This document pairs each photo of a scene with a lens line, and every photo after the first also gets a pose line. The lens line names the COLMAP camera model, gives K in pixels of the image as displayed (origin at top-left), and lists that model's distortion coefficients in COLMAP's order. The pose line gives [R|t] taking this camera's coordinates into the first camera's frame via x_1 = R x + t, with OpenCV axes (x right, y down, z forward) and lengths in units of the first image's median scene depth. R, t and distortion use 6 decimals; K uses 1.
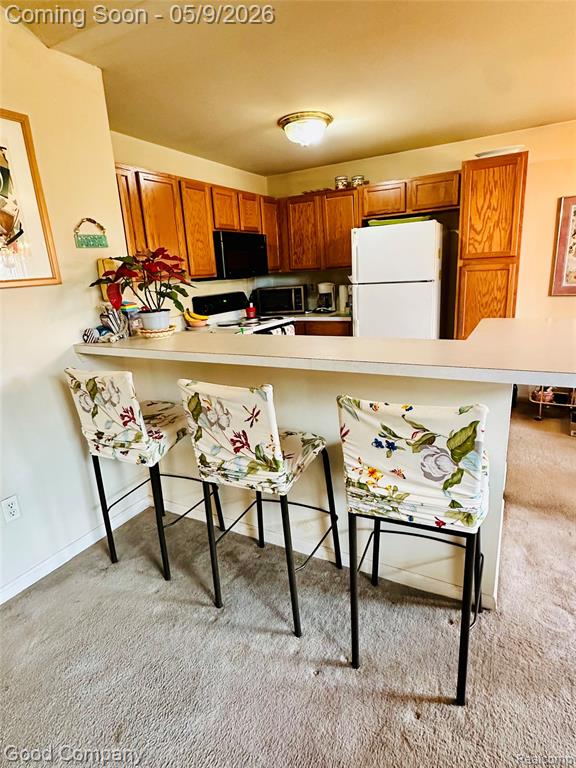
lens RADIAL K [[419.0, 0, 288.0], [0, 419.0, 384.0], [0, 0, 1]] dist [0.000753, 0.000163]
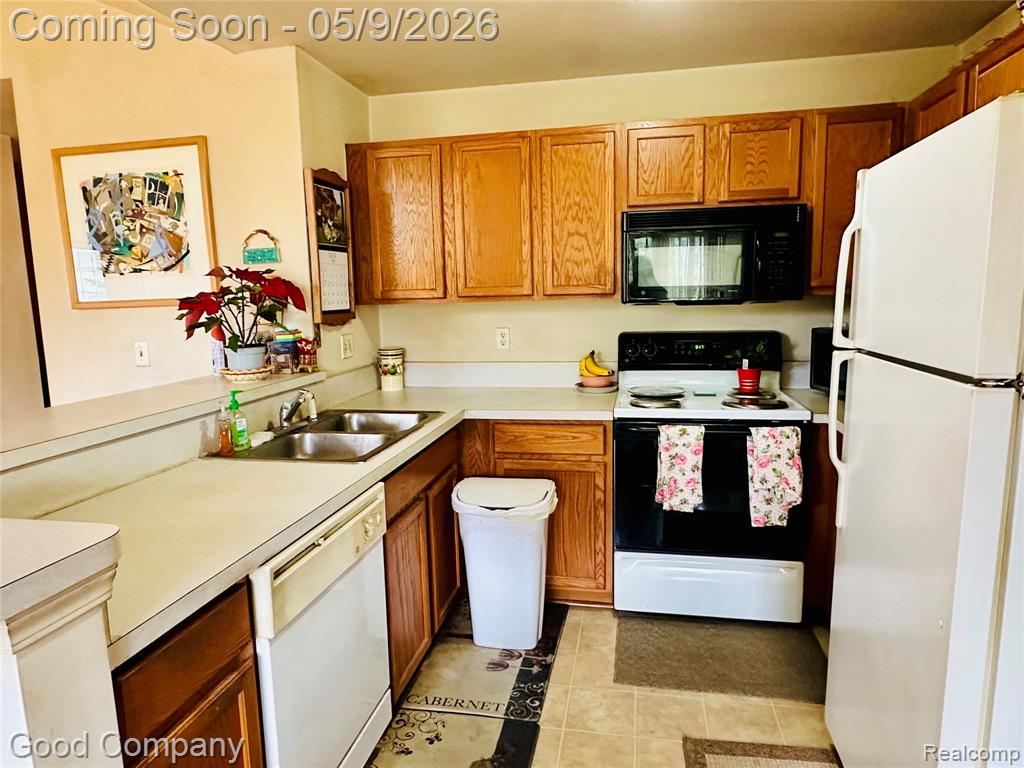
lens RADIAL K [[621.1, 0, 512.0], [0, 621.1, 384.0], [0, 0, 1]] dist [-0.001505, -0.000203]
pose [[0.295677, 0.184634, -0.937275, 0.922173], [-0.246169, 0.962735, 0.111992, -0.362068], [0.923025, 0.197614, 0.330110, 1.123451]]
